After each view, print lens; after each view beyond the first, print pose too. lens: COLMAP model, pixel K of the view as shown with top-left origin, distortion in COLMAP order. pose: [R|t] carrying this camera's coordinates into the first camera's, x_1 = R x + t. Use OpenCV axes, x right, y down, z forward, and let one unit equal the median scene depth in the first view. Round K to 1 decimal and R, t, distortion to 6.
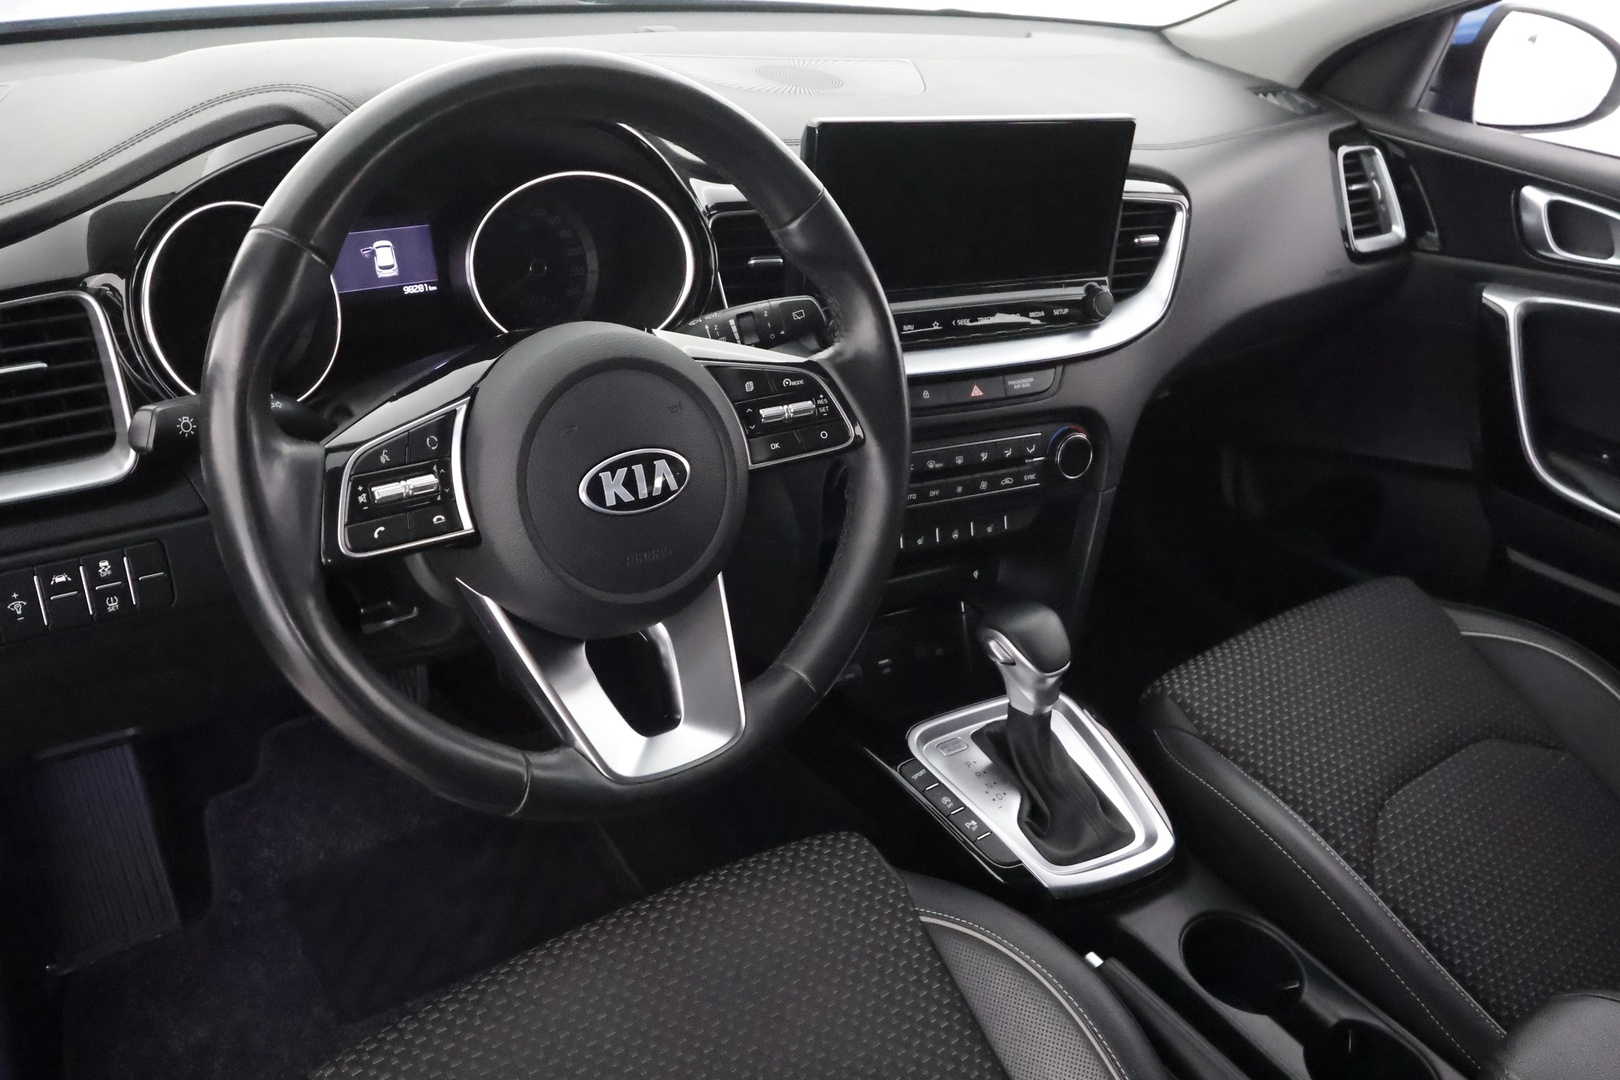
lens RADIAL K [[1389.6, 0, 812.0], [0, 1389.6, 538.9], [0, 0, 1]] dist [0.040235, 0.022872]
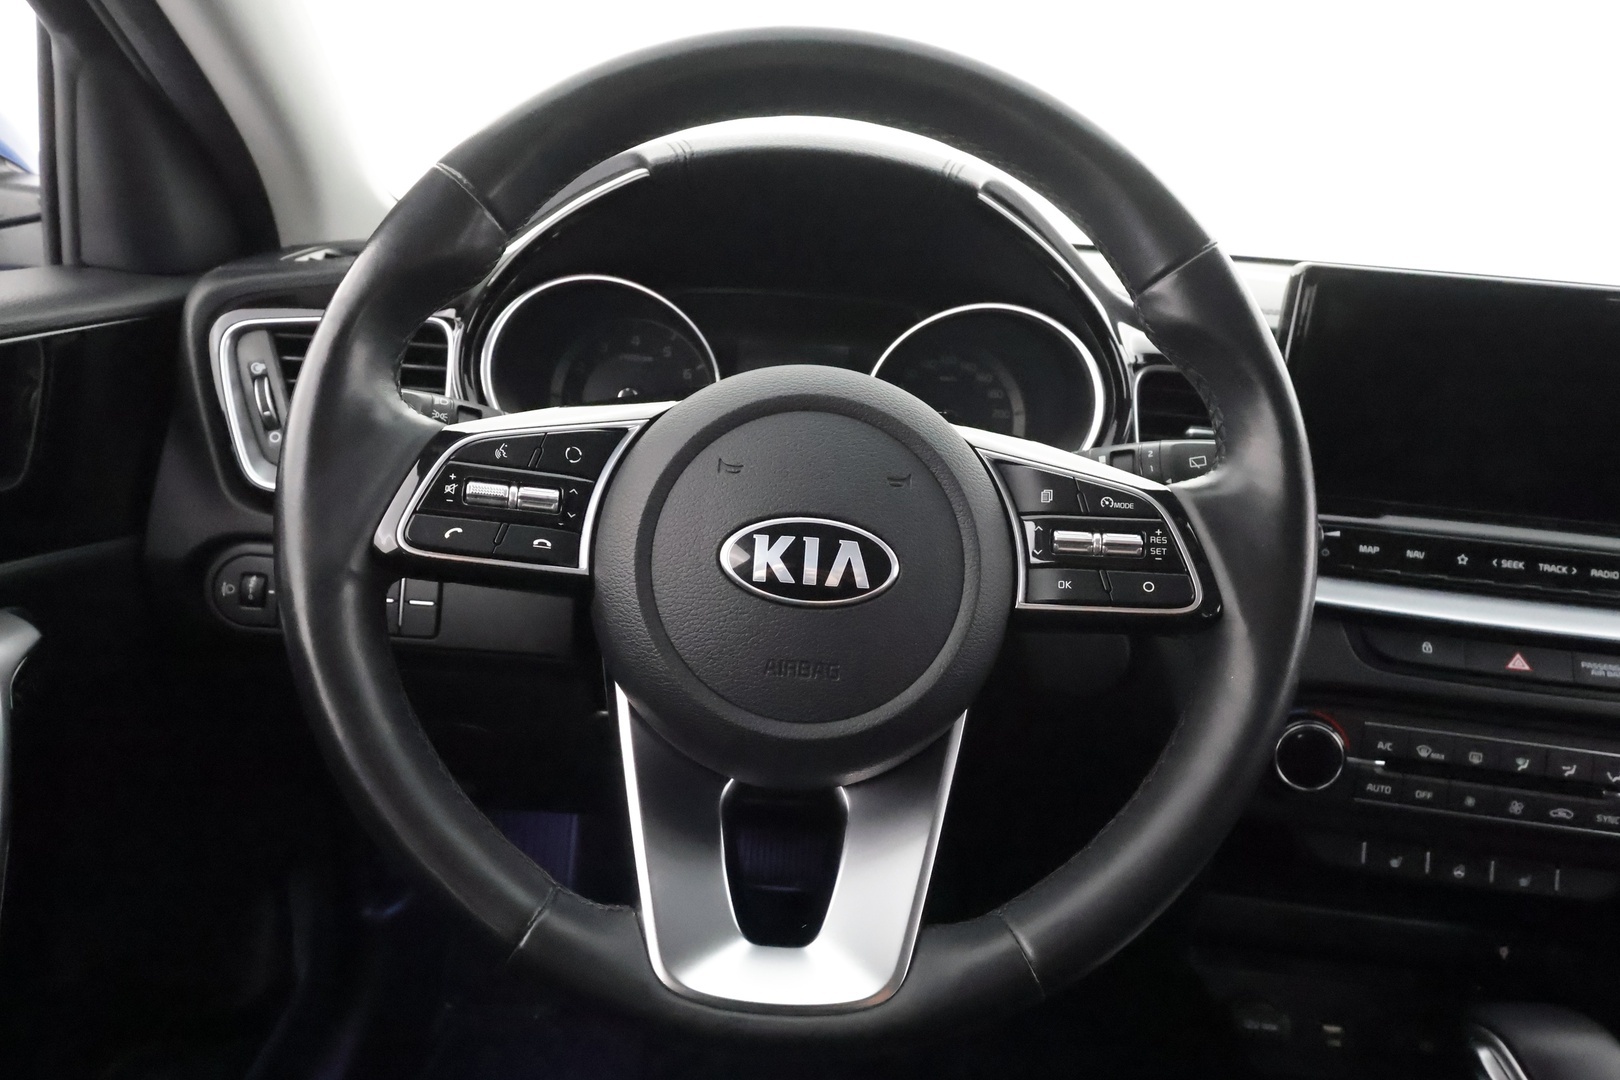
lens RADIAL K [[1026.3, 0, 806.8], [0, 1026.3, 540.4], [0, 0, 1]] dist [0.006341, -0.003427]
pose [[0.808992, 0.131988, -0.572810, 0.153031], [-0.286150, 0.939636, -0.187623, 0.041923], [0.513469, 0.315695, 0.797926, 0.522567]]
